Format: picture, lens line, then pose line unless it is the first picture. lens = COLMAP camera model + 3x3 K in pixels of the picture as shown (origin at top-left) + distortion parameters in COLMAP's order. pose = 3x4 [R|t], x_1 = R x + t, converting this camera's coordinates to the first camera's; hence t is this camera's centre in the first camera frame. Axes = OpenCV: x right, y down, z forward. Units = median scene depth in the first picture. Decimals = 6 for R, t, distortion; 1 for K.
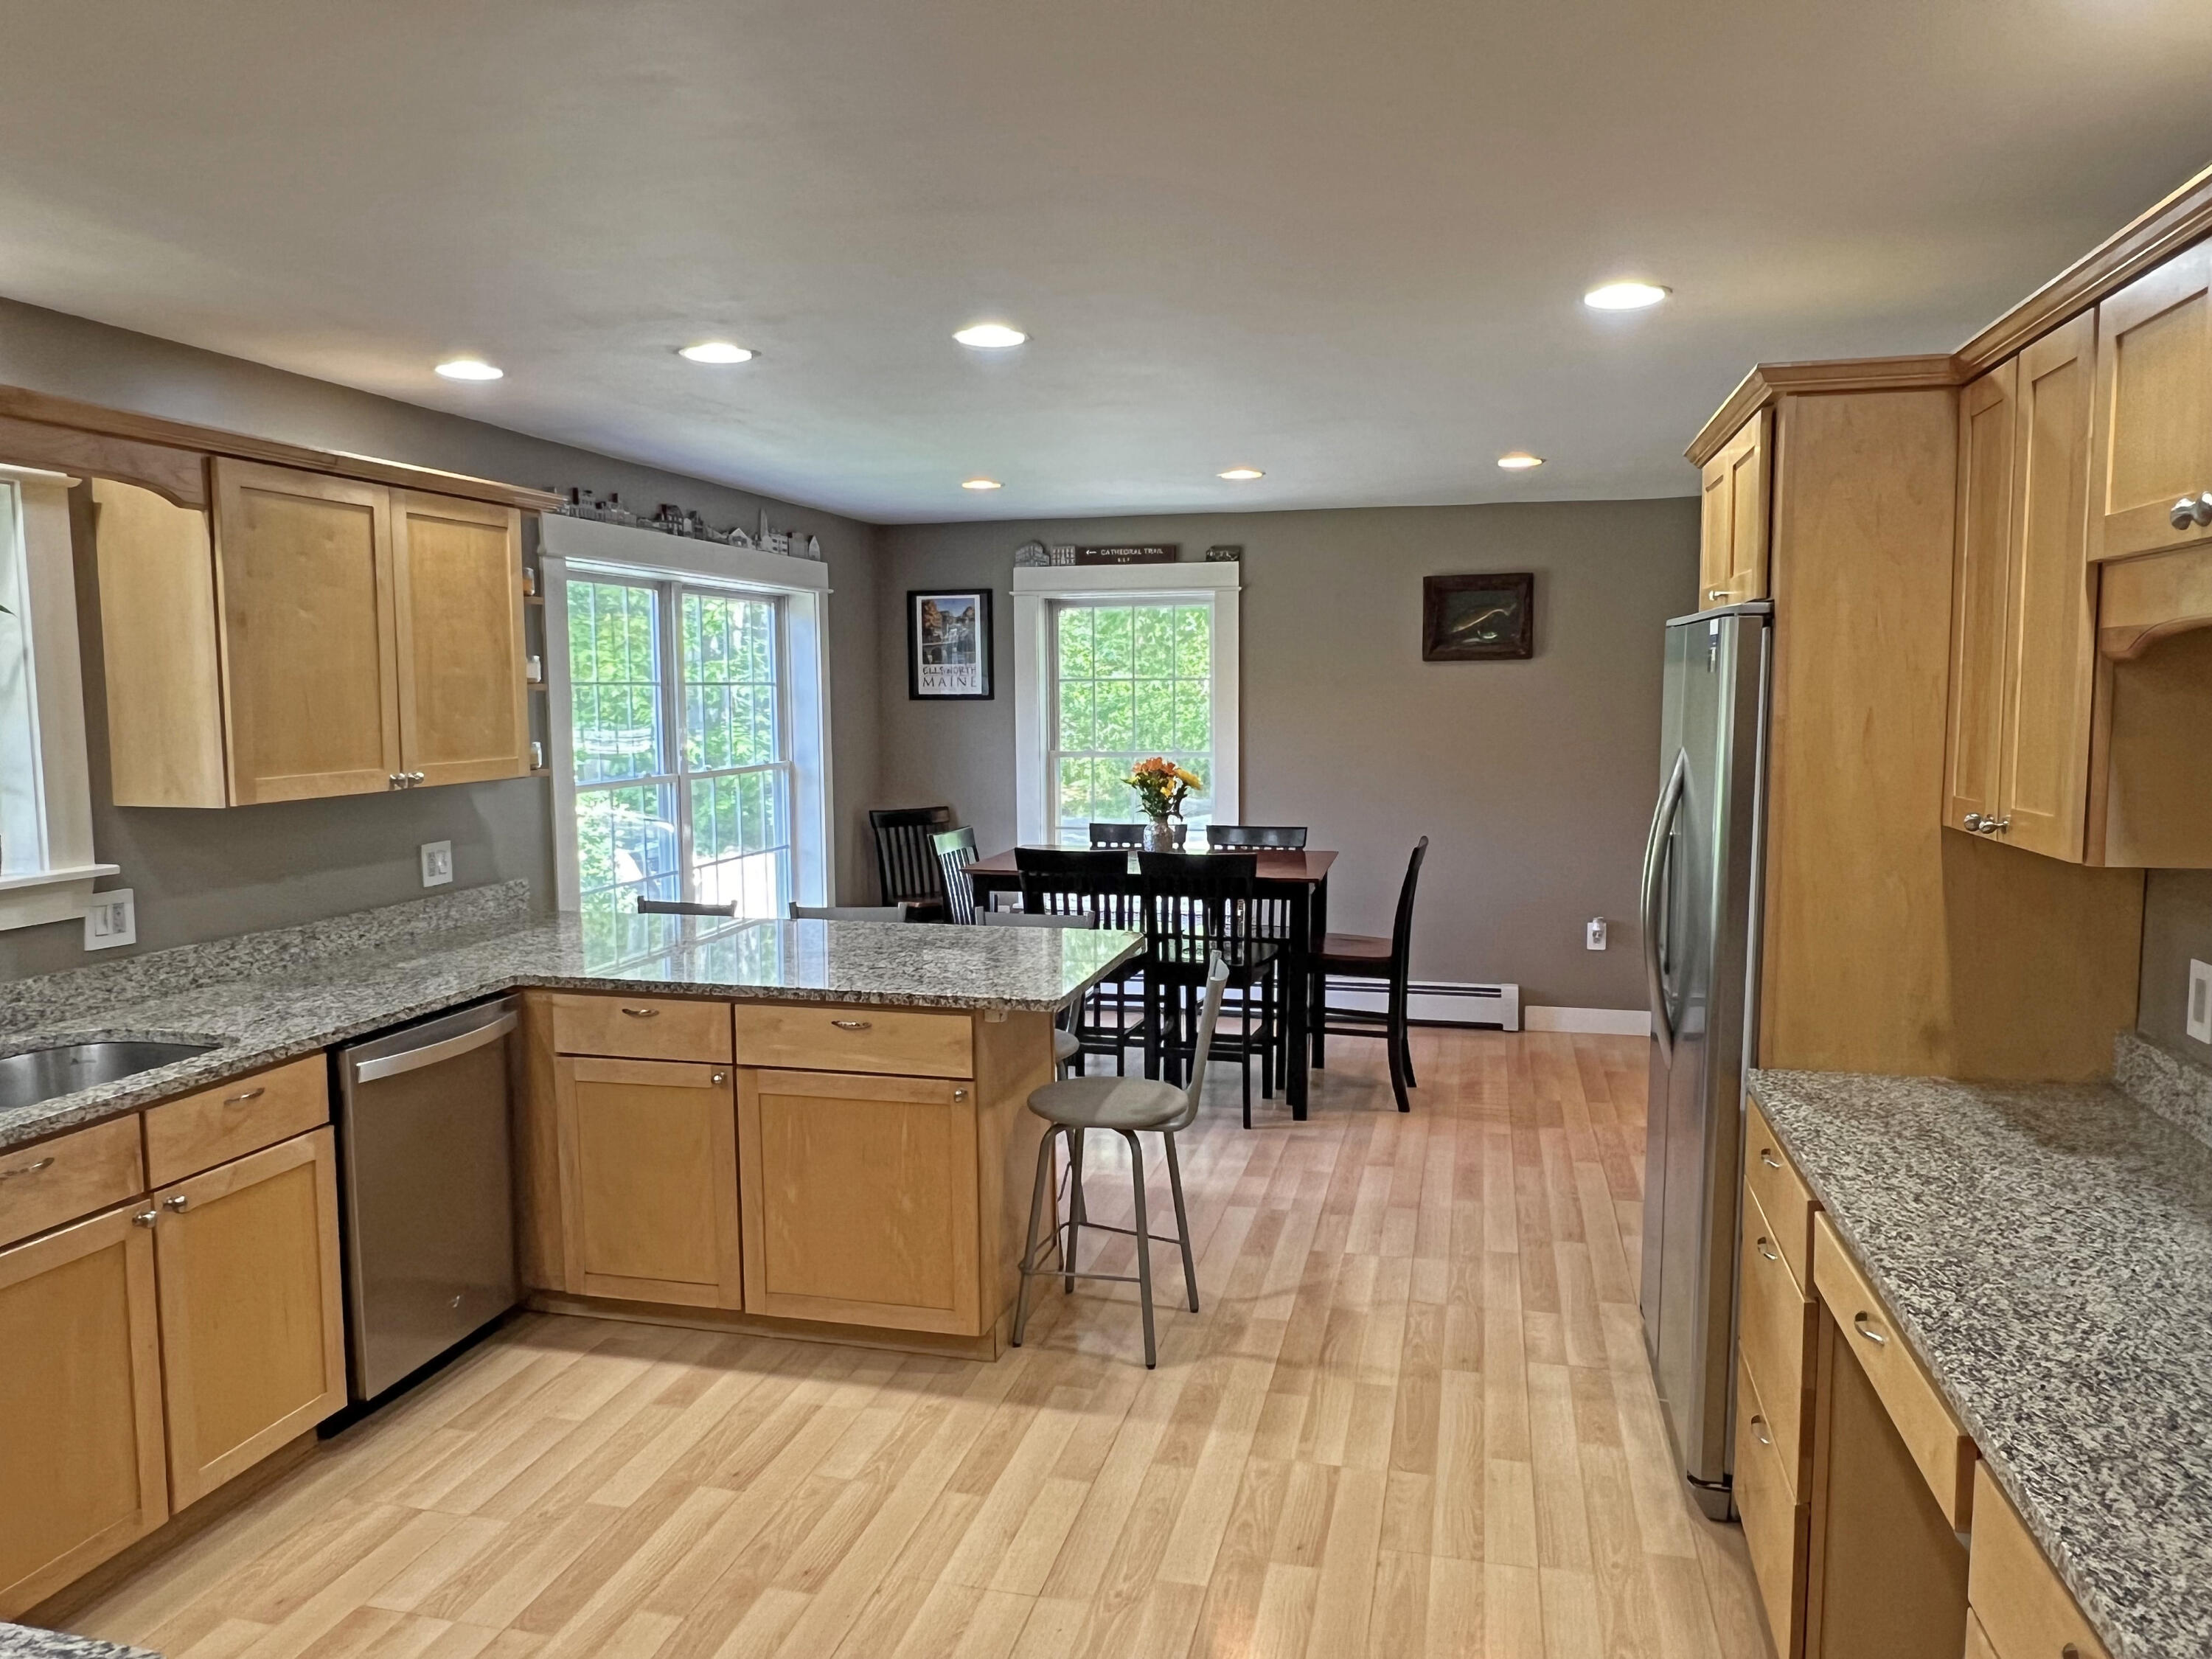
lens RADIAL K [[1481.1, 0, 1106.0], [0, 1481.1, 829.5], [0, 0, 1]] dist [-0.003884, -0.001299]
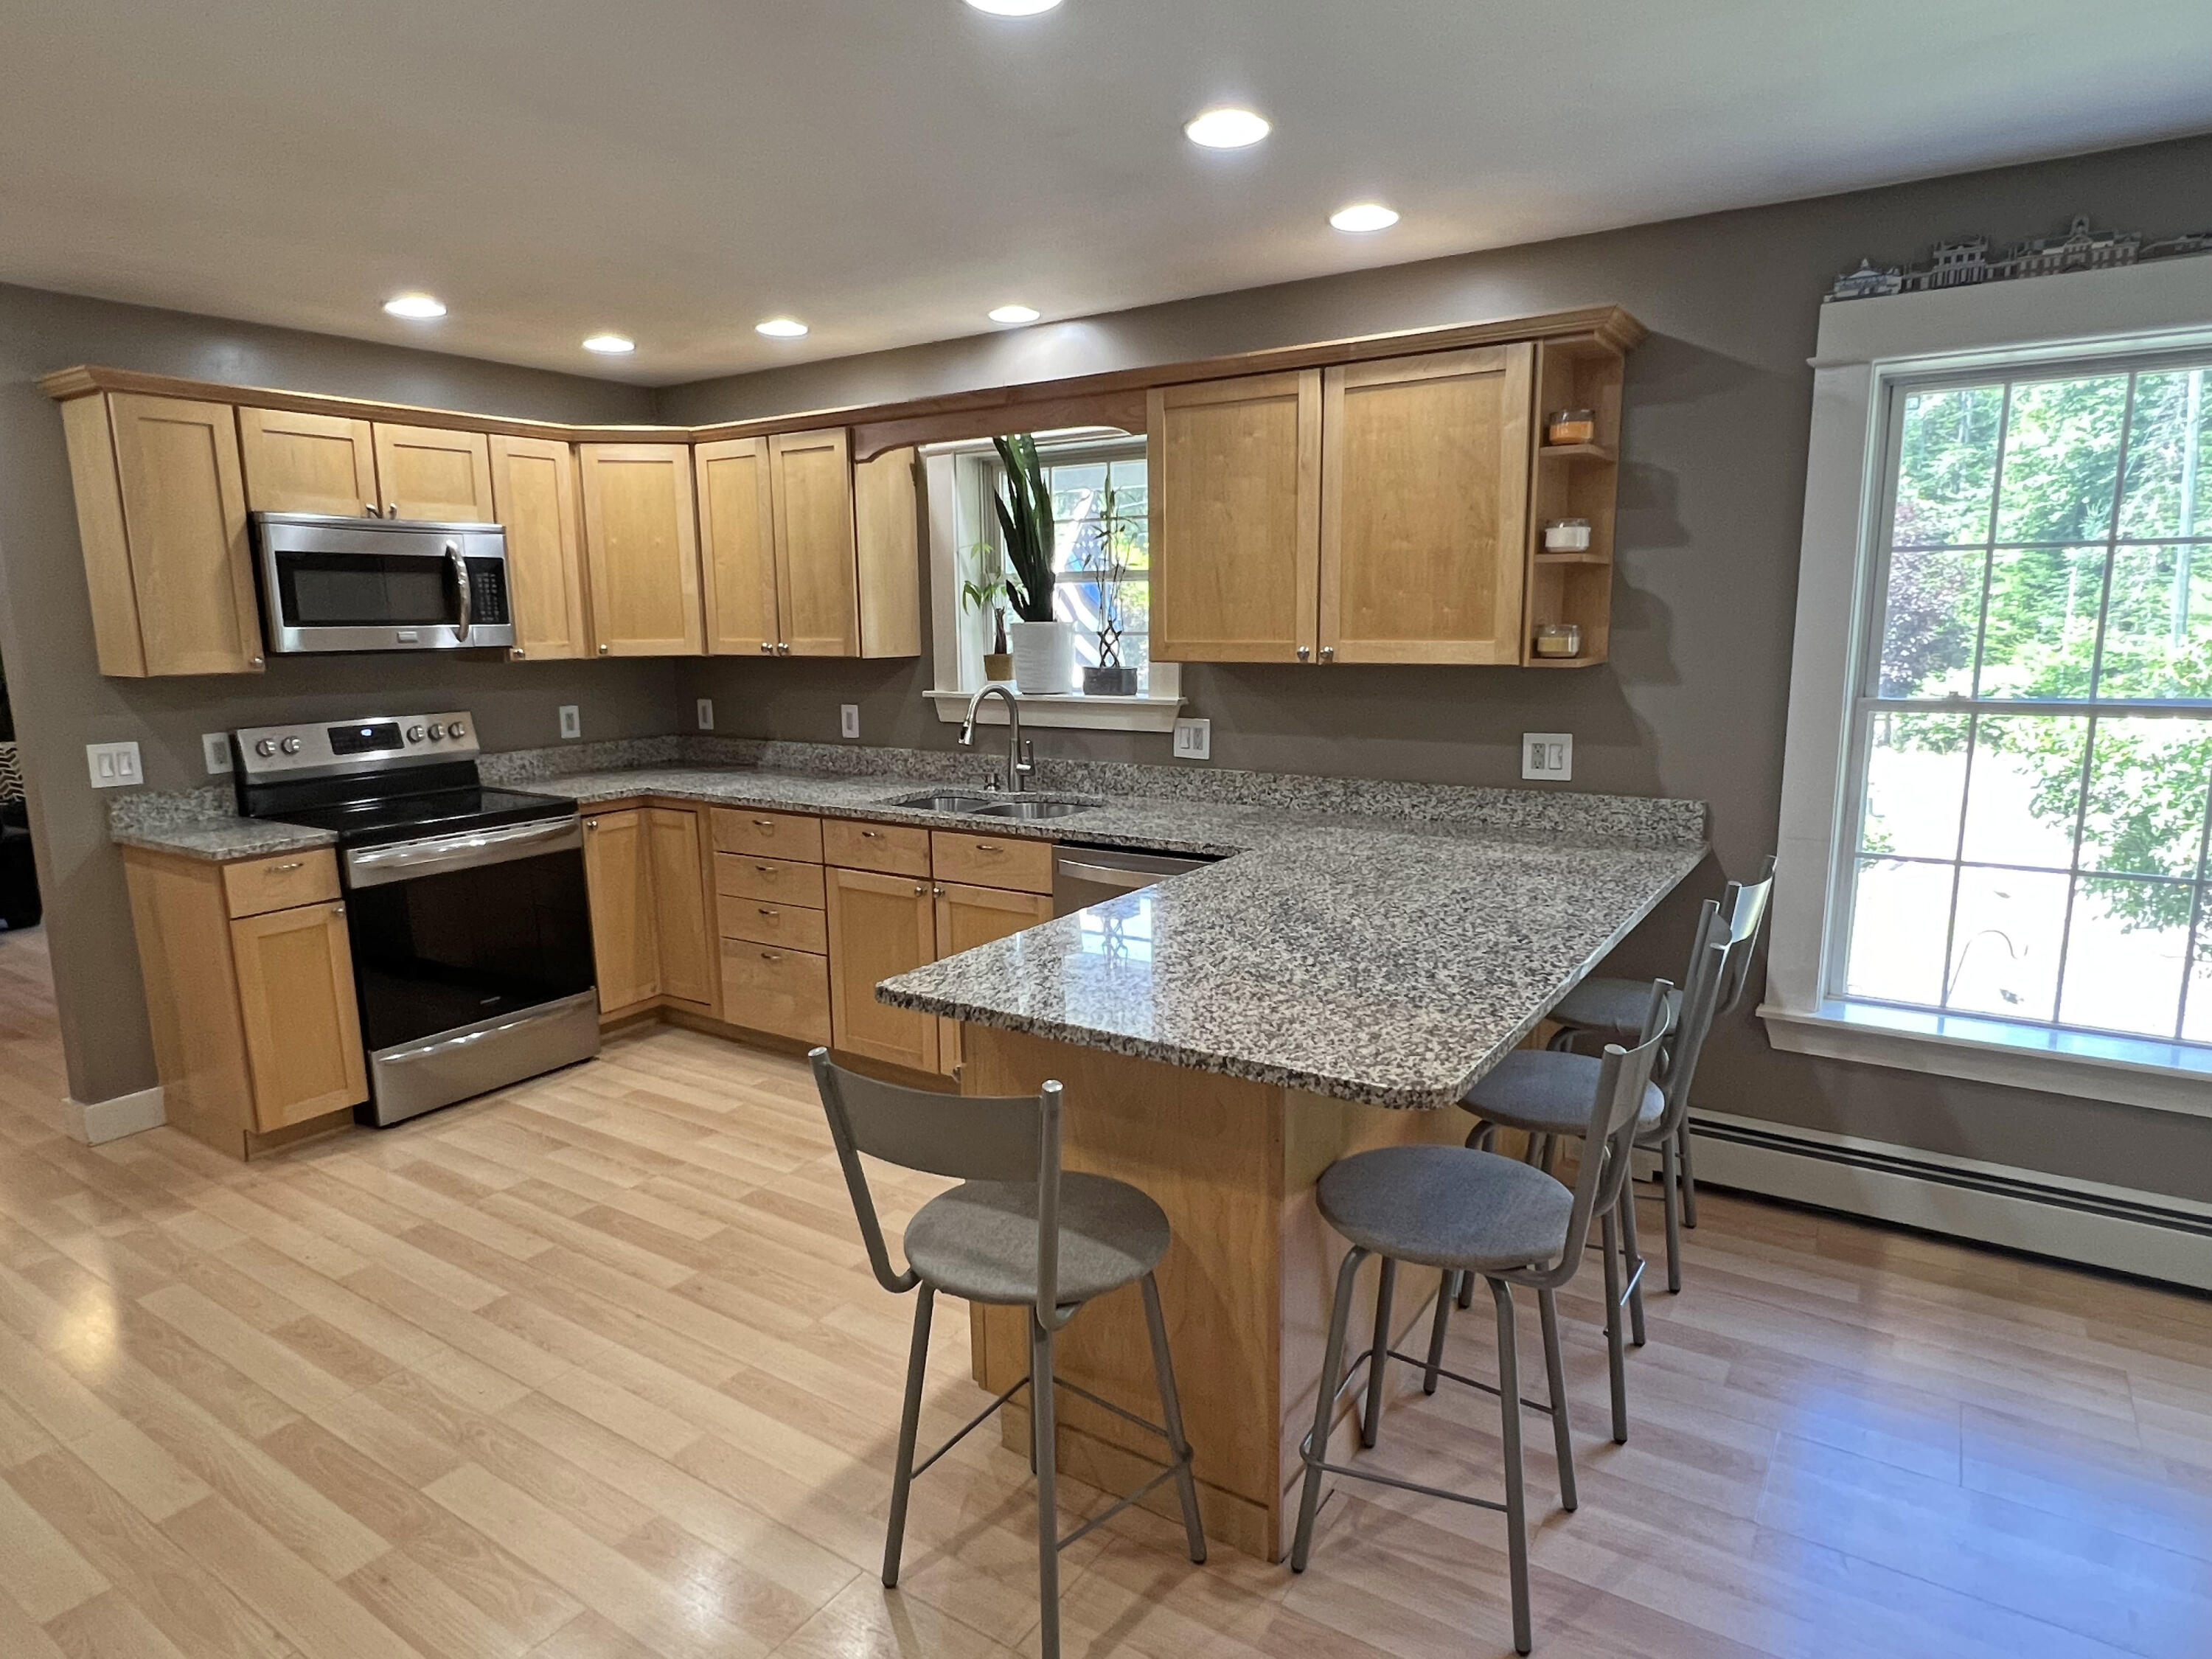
lens RADIAL K [[1296.8, 0, 1106.0], [0, 1296.8, 829.5], [0, 0, 1]] dist [0.003309, 0.002432]
pose [[-0.329867, 0.167367, -0.929073, 0.513827], [-0.076902, 0.976124, 0.203148, -0.098401], [0.940890, 0.138460, -0.309120, 1.303068]]
